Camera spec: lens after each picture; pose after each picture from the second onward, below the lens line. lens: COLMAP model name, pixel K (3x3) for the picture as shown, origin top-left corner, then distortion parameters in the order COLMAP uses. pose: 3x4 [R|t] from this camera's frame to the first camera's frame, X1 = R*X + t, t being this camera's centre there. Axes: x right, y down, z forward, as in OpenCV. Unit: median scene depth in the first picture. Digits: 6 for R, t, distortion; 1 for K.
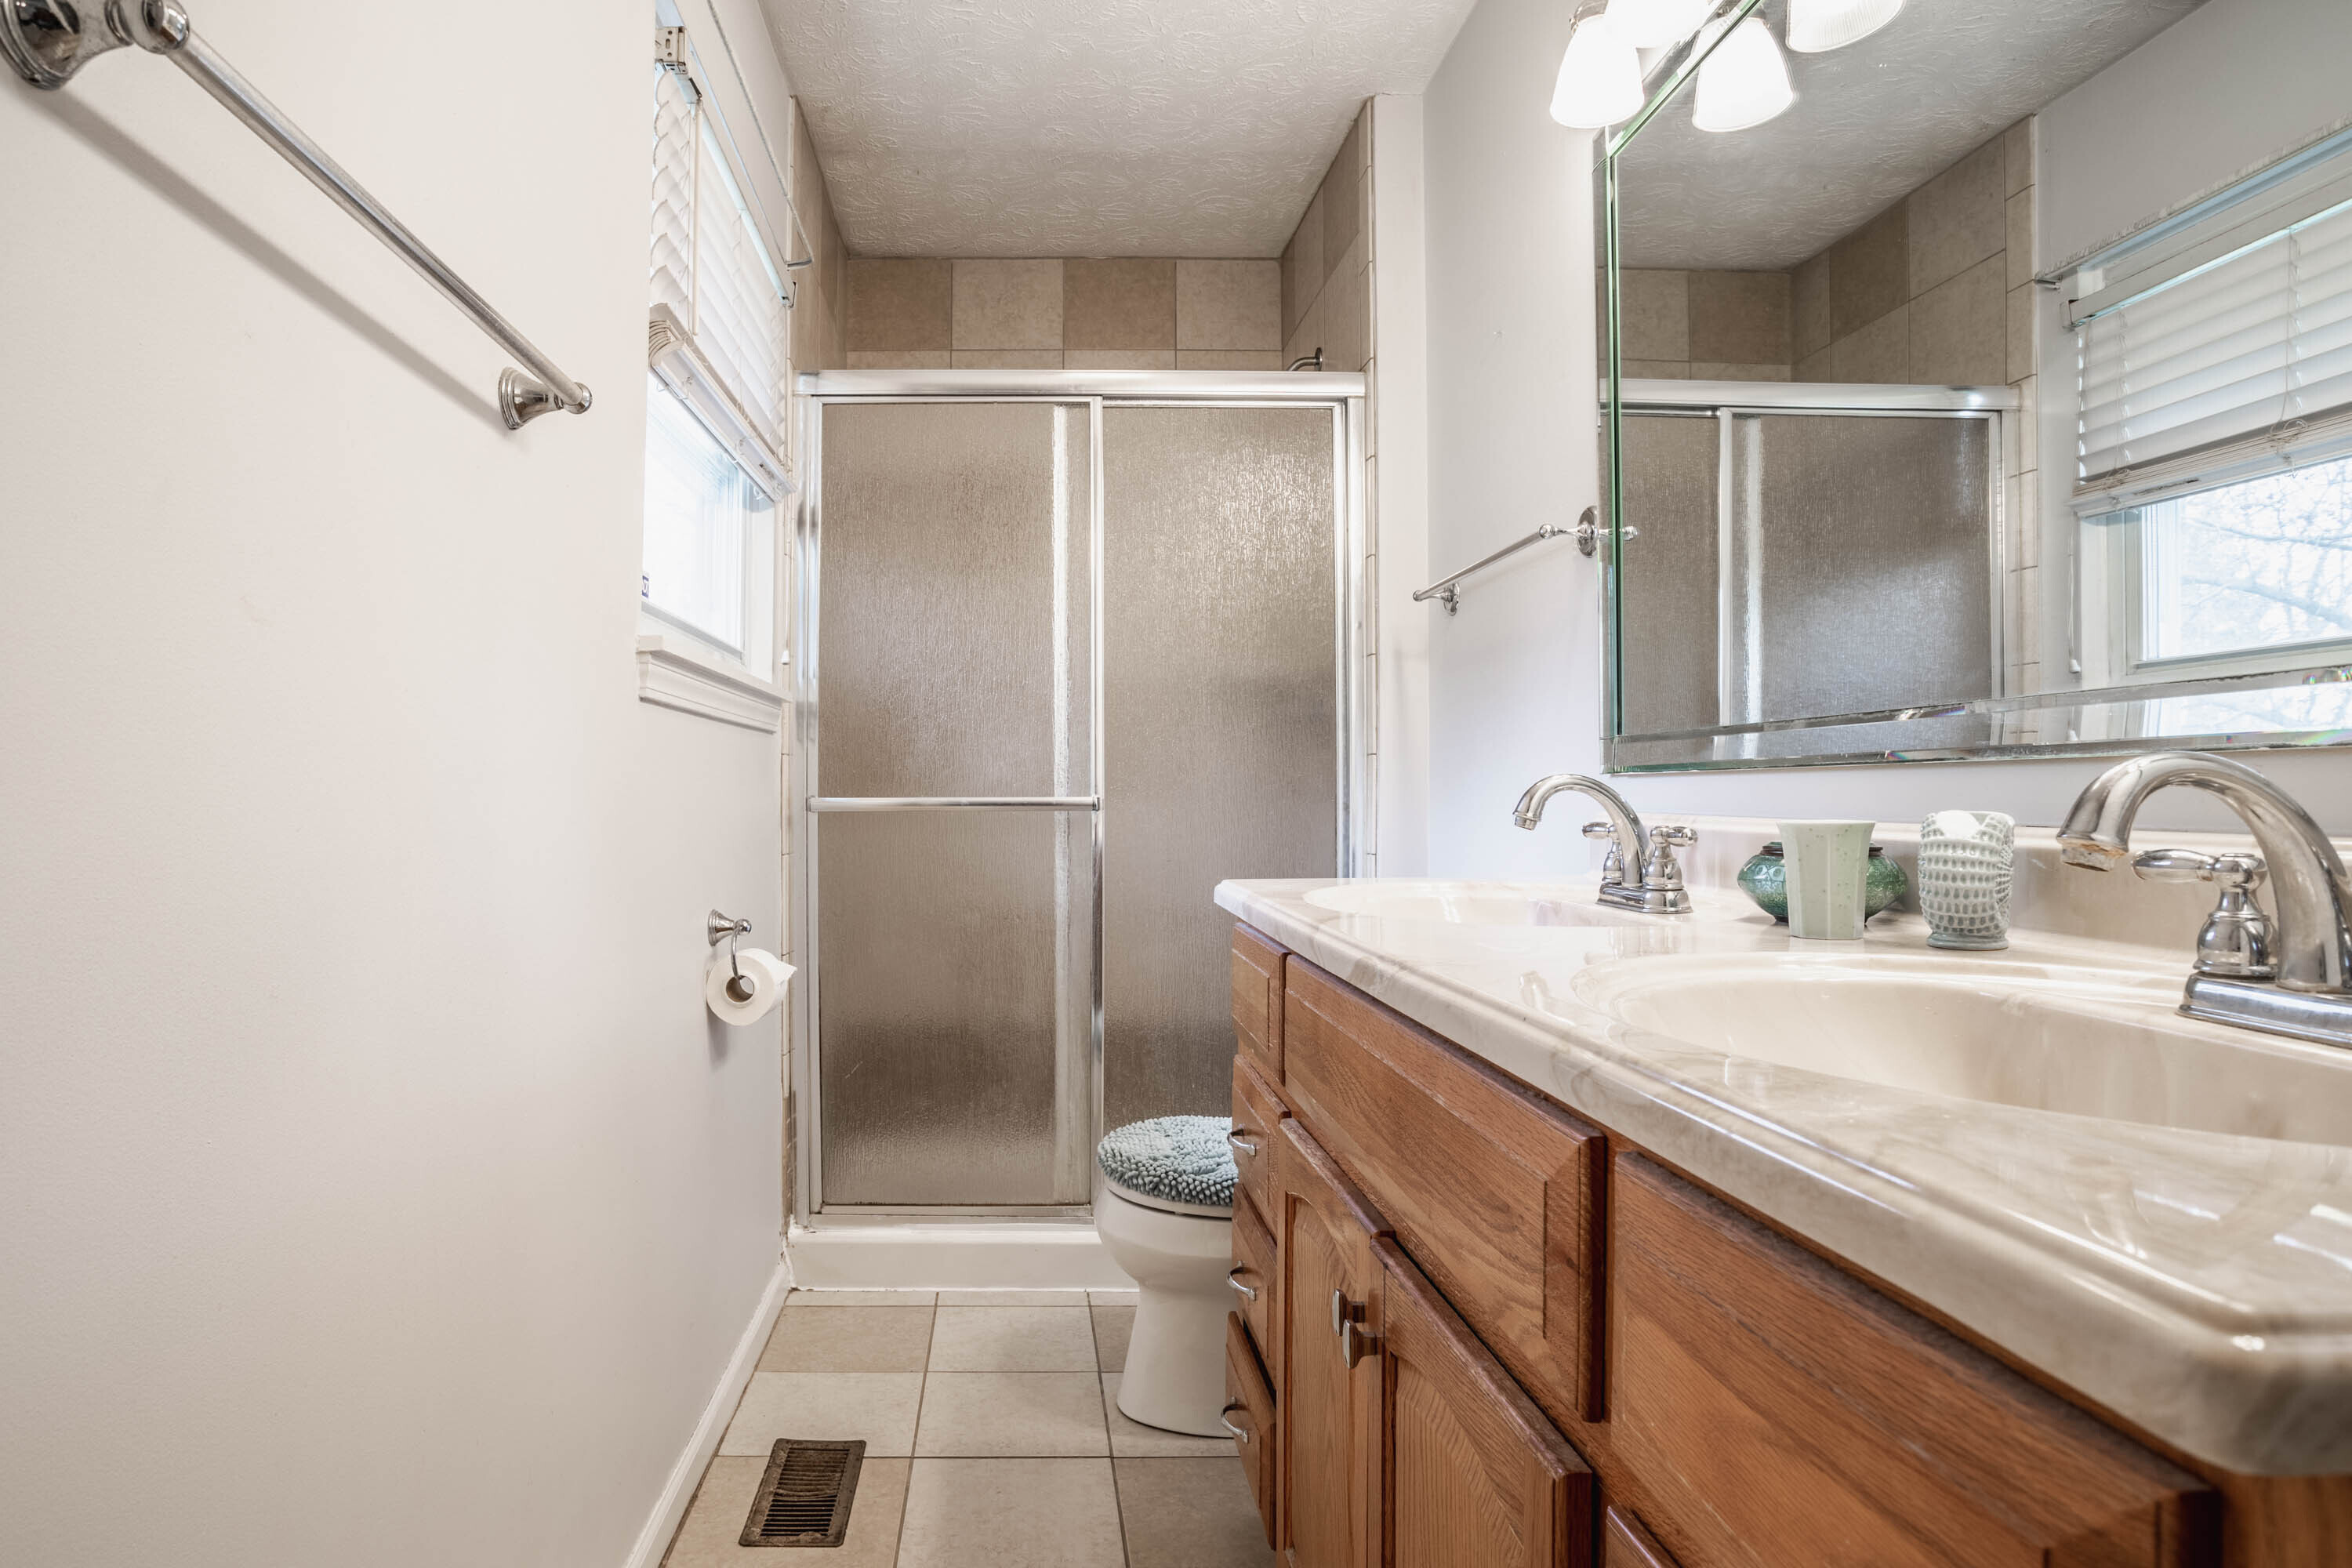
lens RADIAL K [[1306.7, 0, 1176.0], [0, 1306.7, 784.0], [0, 0, 1]] dist [-0.000087, 0.000000]
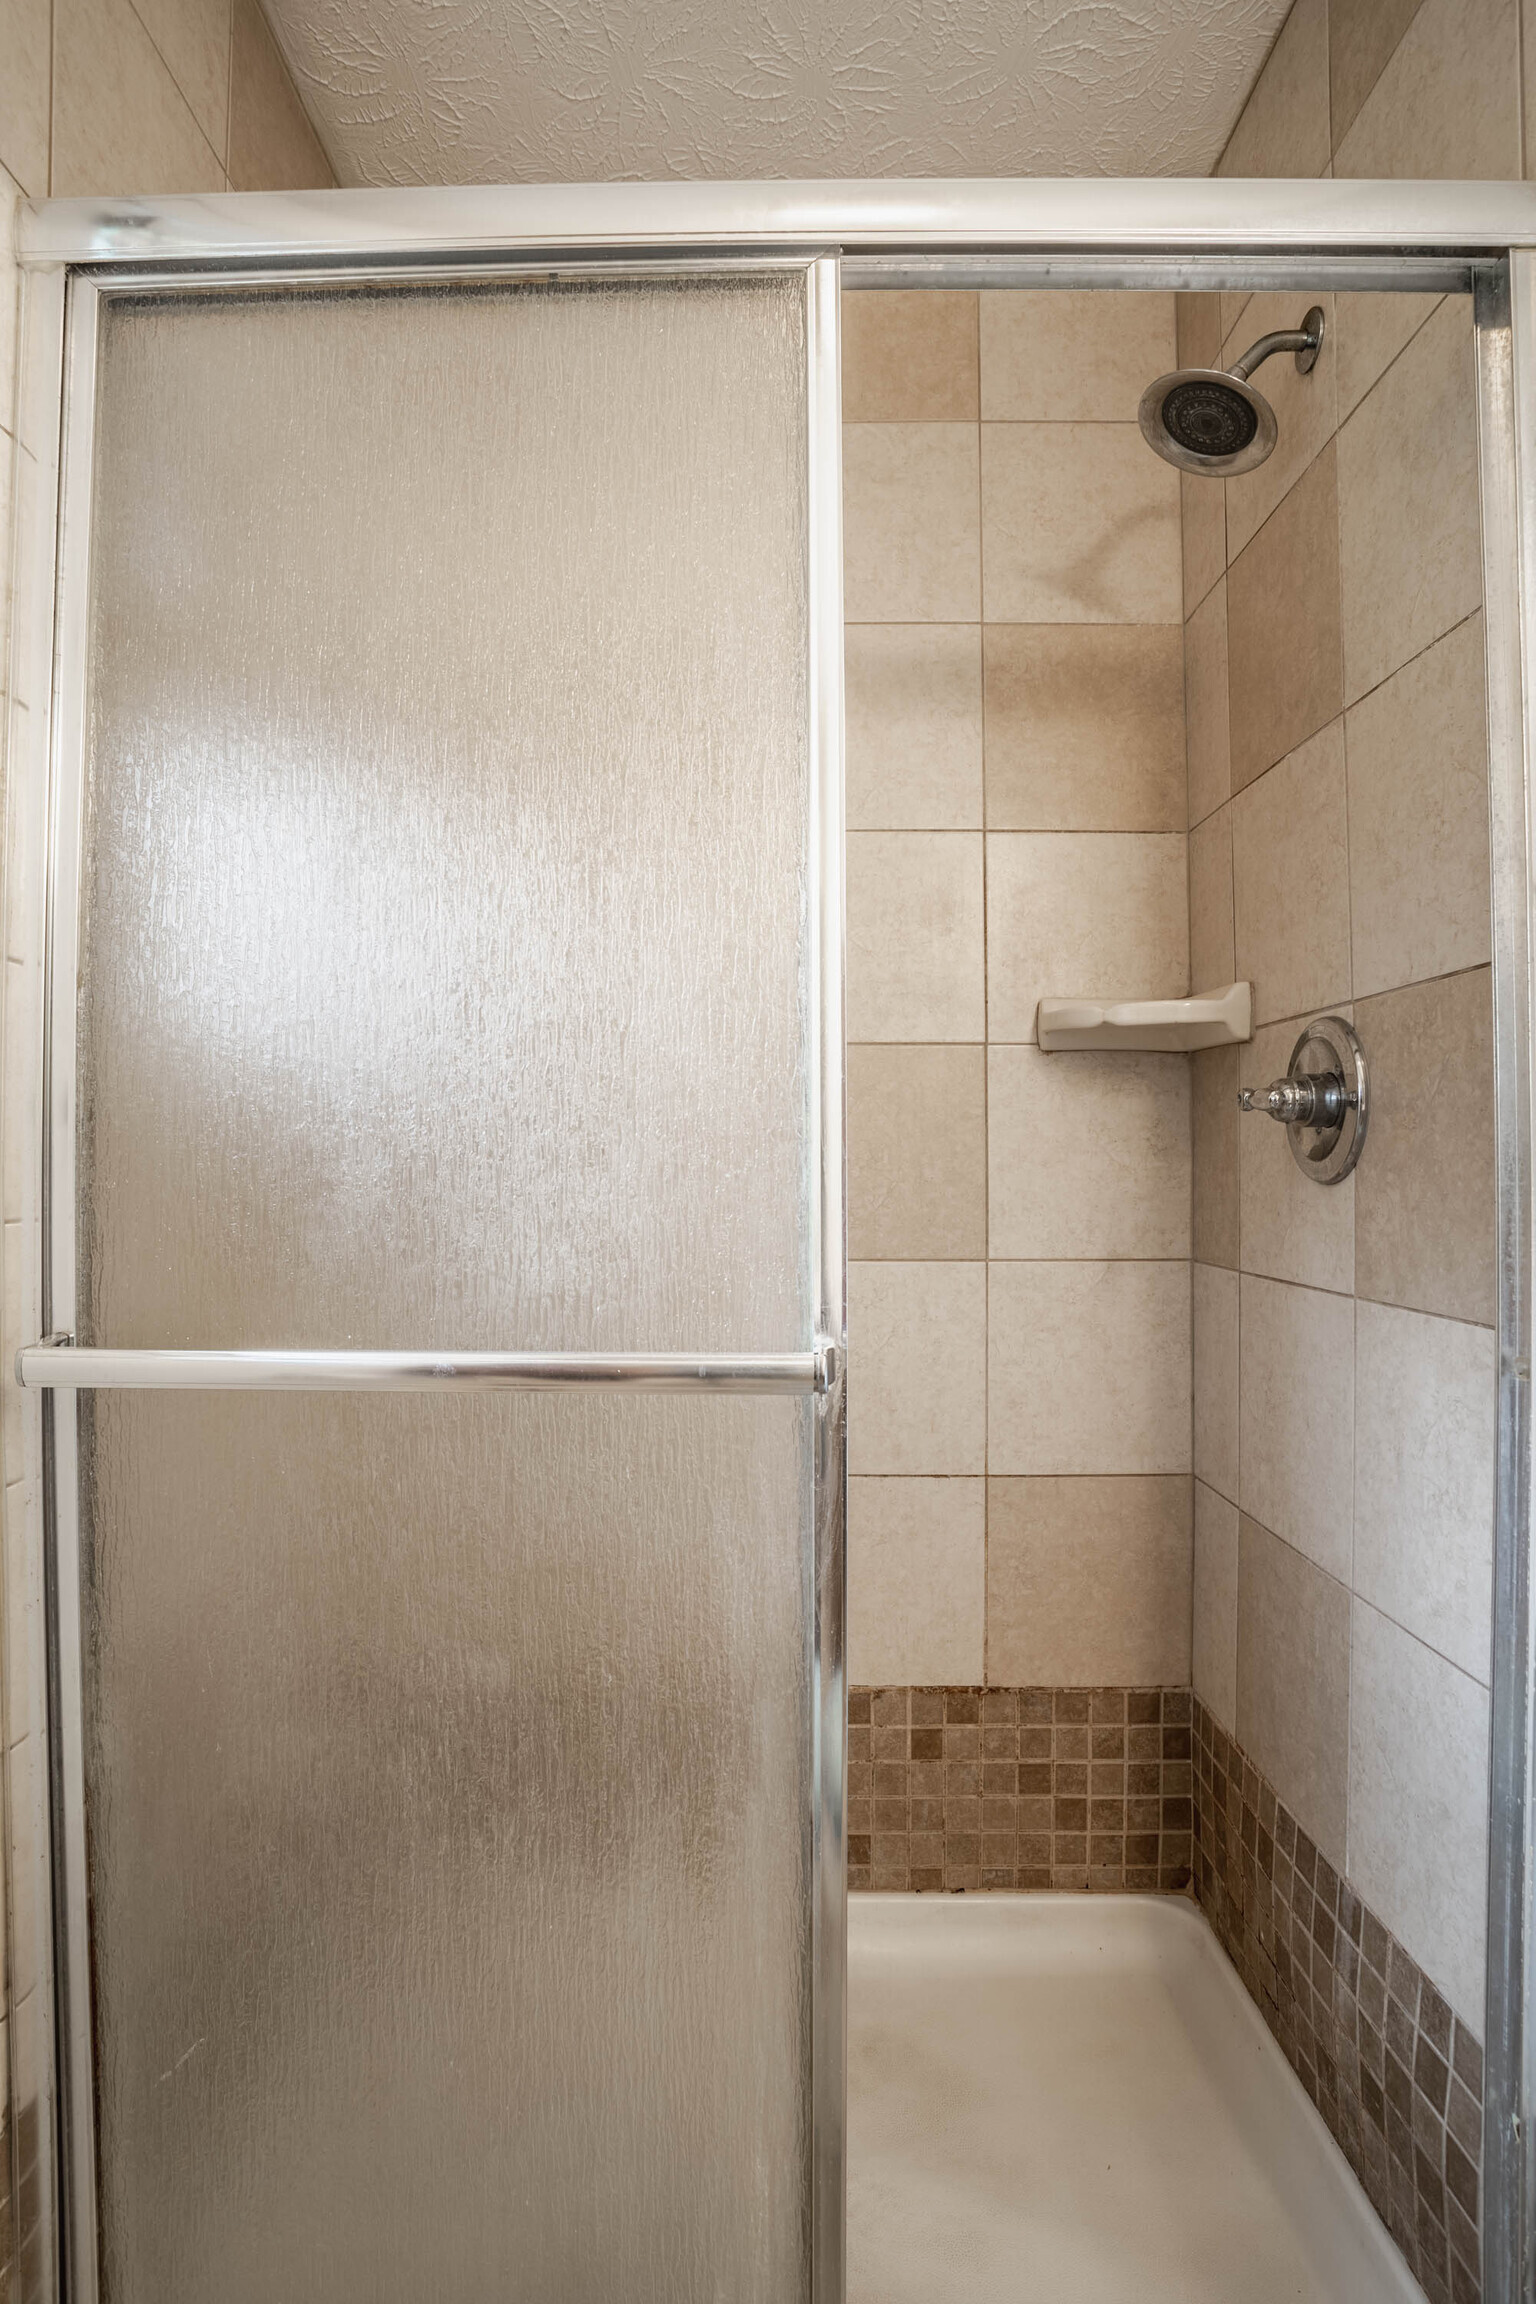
lens RADIAL K [[1135.7, 0, 768.0], [0, 1135.7, 1152.0], [0, 0, 1]] dist [-0.084207, 0.042818]
pose [[0.992479, 0.000490, -0.122417, -0.039016], [-0.001390, 0.999973, -0.007262, -0.039859], [0.122410, 0.007378, 0.992452, 0.693006]]
